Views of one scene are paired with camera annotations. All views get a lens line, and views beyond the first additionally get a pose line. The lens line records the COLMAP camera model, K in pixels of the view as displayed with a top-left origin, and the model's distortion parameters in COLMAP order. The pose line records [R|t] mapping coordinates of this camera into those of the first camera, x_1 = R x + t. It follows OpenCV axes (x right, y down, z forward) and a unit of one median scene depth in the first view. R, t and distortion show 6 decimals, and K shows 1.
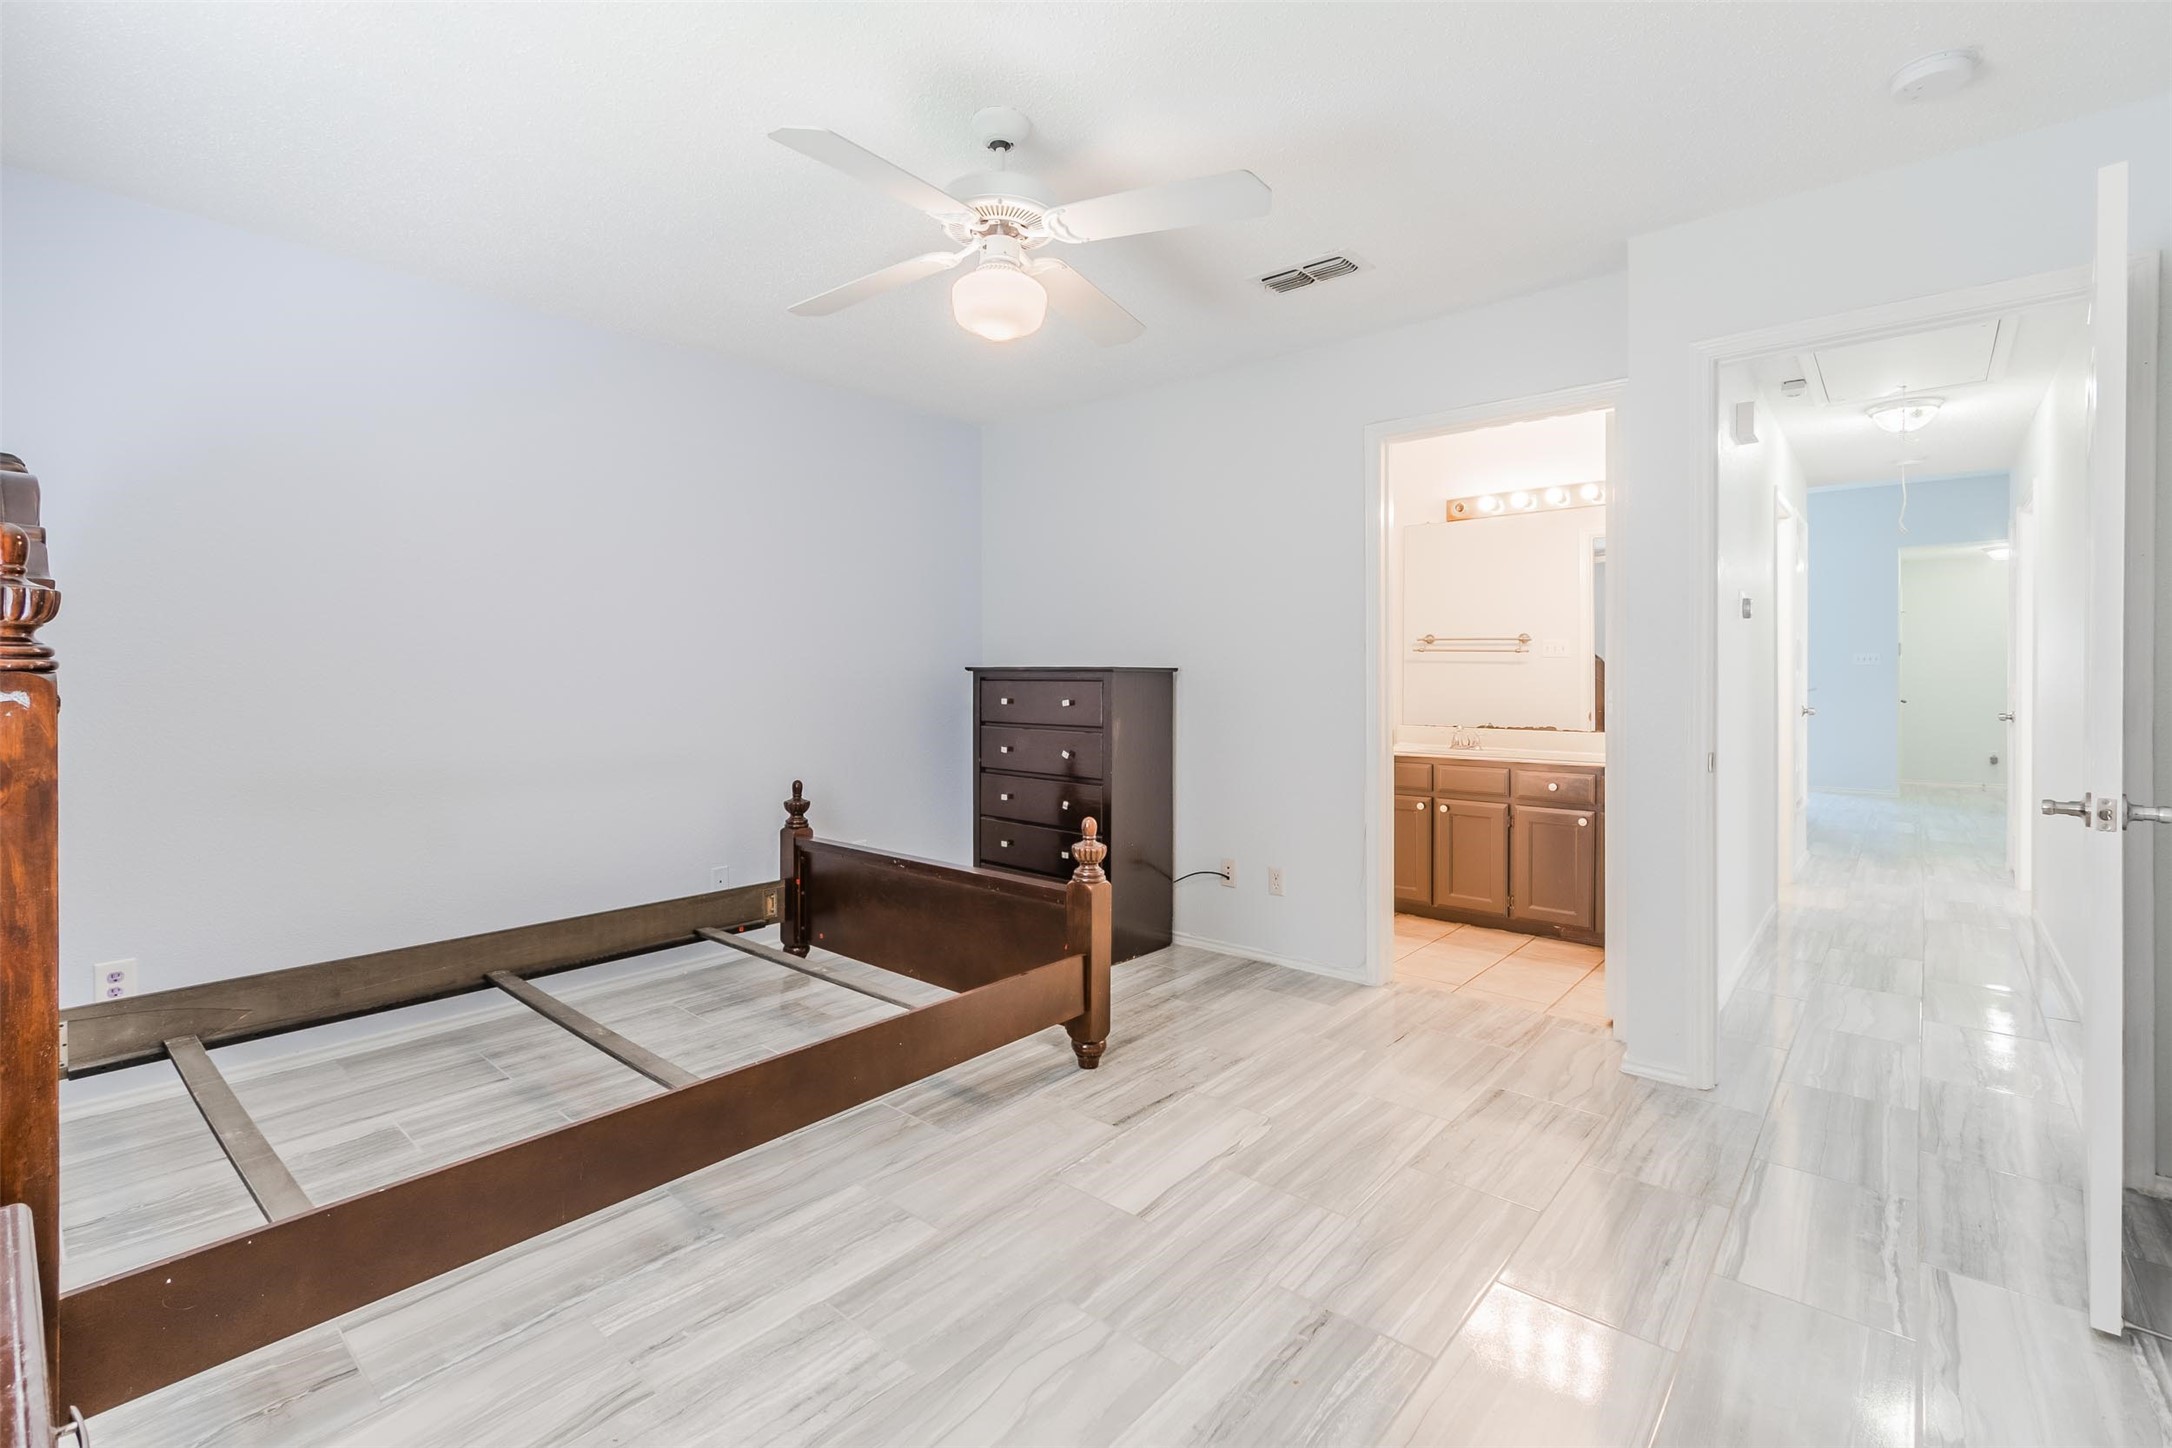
lens RADIAL K [[953.5, 0, 1075.0], [0, 953.5, 688.7], [0, 0, 1]] dist [0.001079, 0.000123]
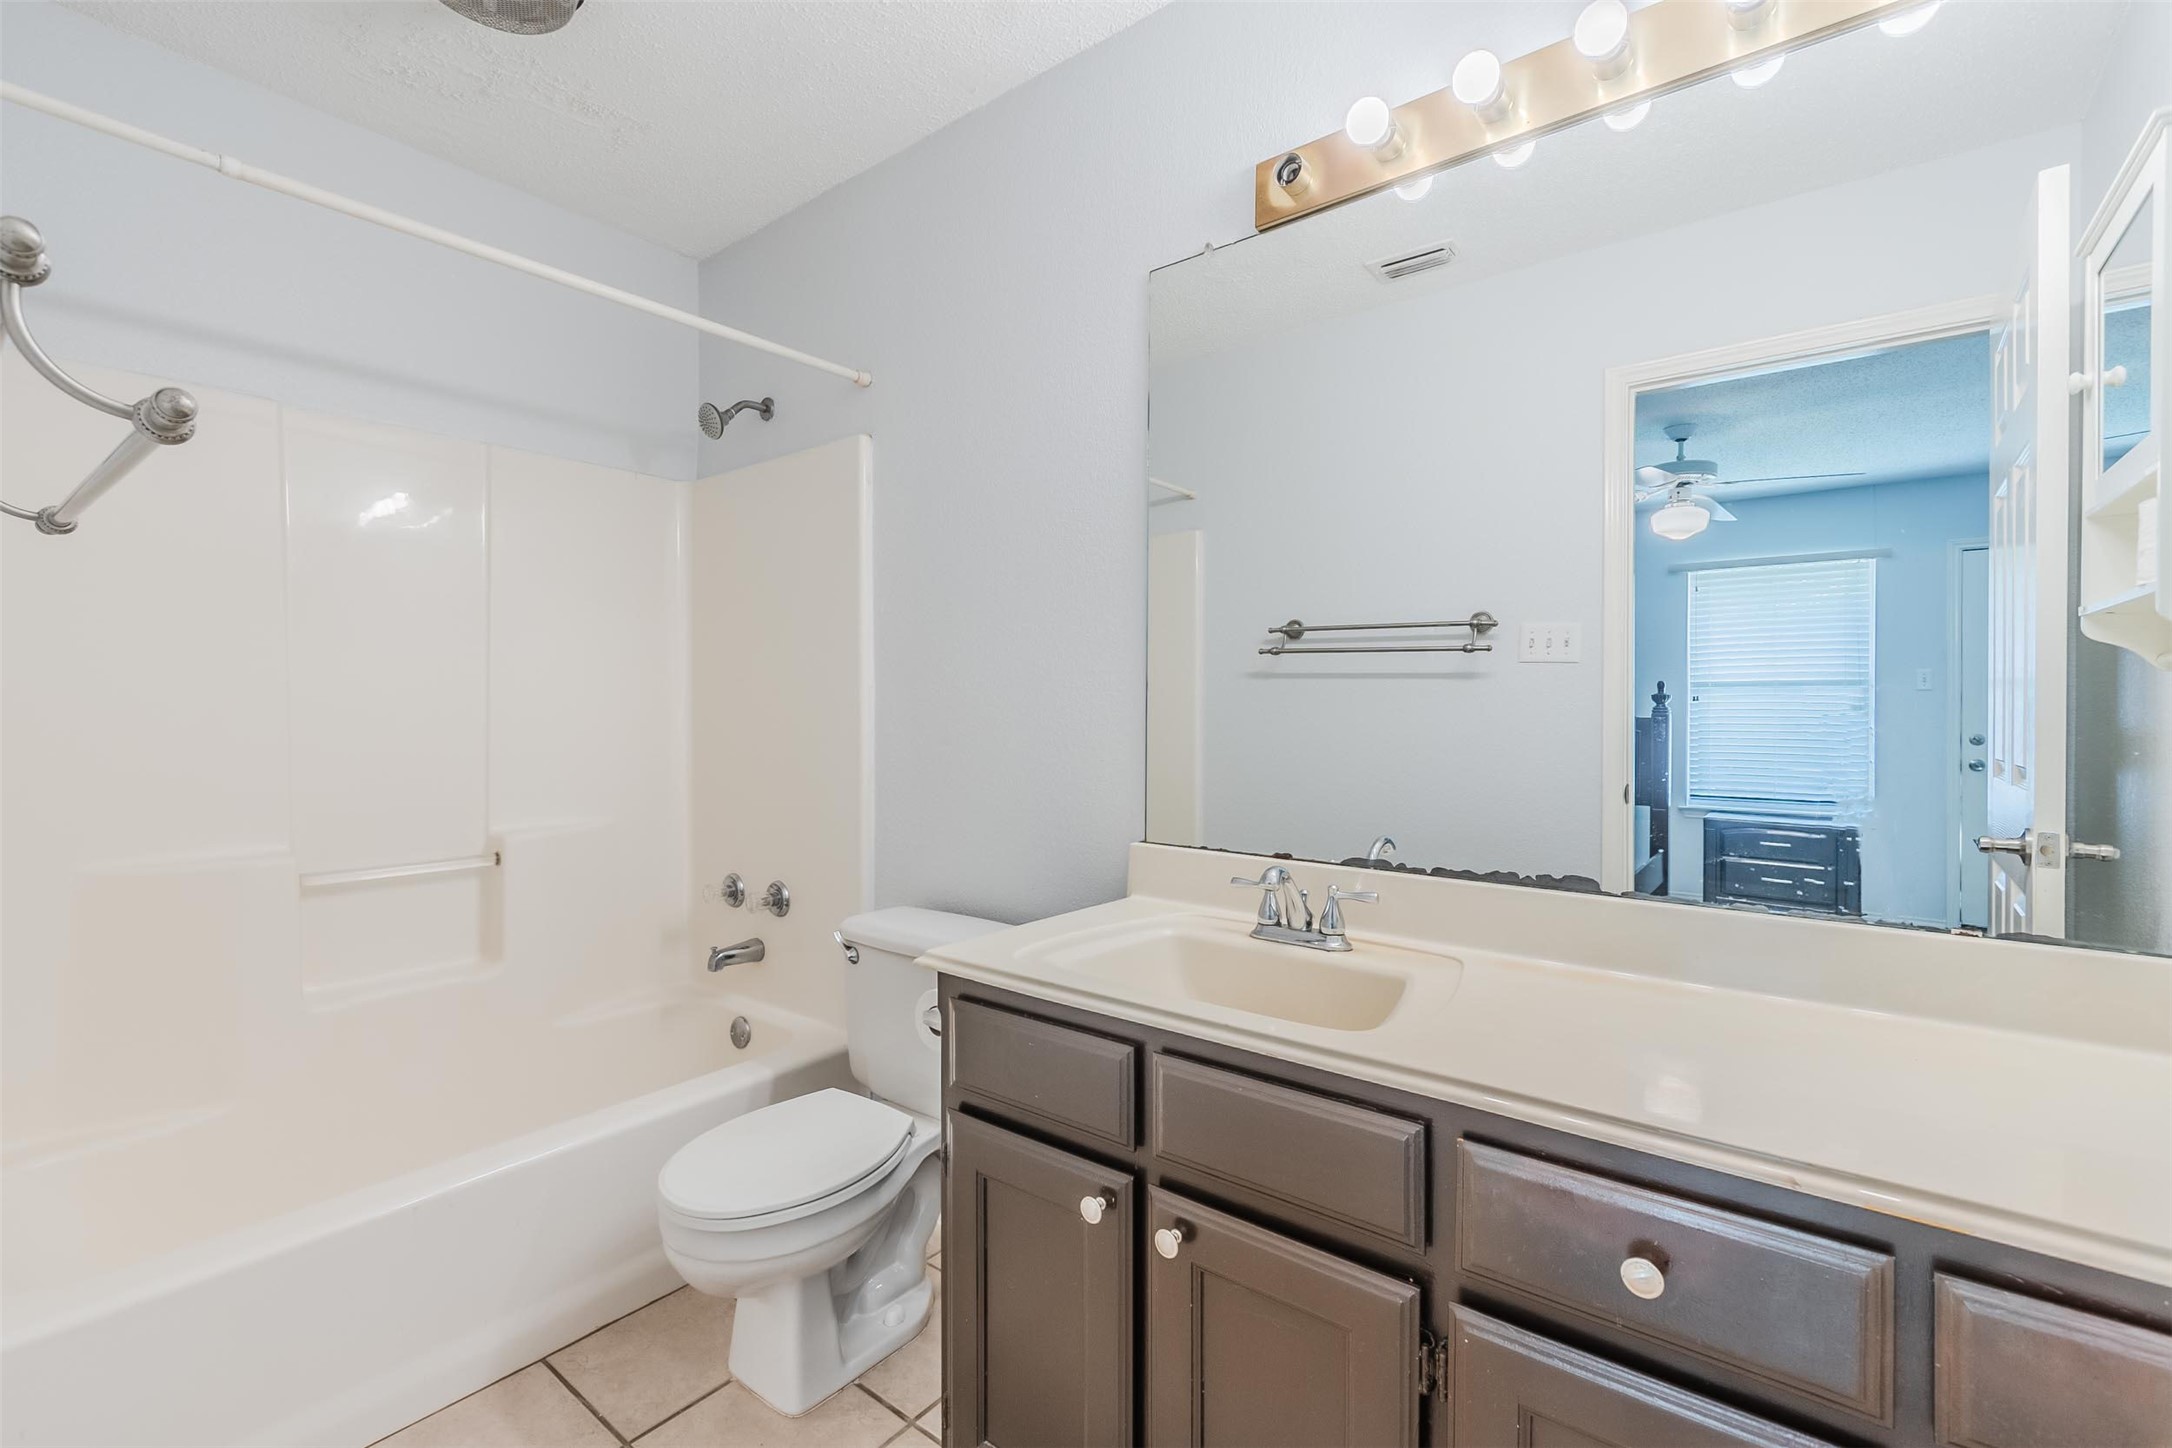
lens RADIAL K [[952.9, 0, 1085.4], [0, 952.9, 697.7], [0, 0, 1]] dist [0.009838, -0.000120]
pose [[0.998643, 0.007944, 0.051463, 0.319354], [-0.006948, 0.999786, -0.019495, -0.008068], [-0.051607, 0.019111, 0.998485, 0.685401]]
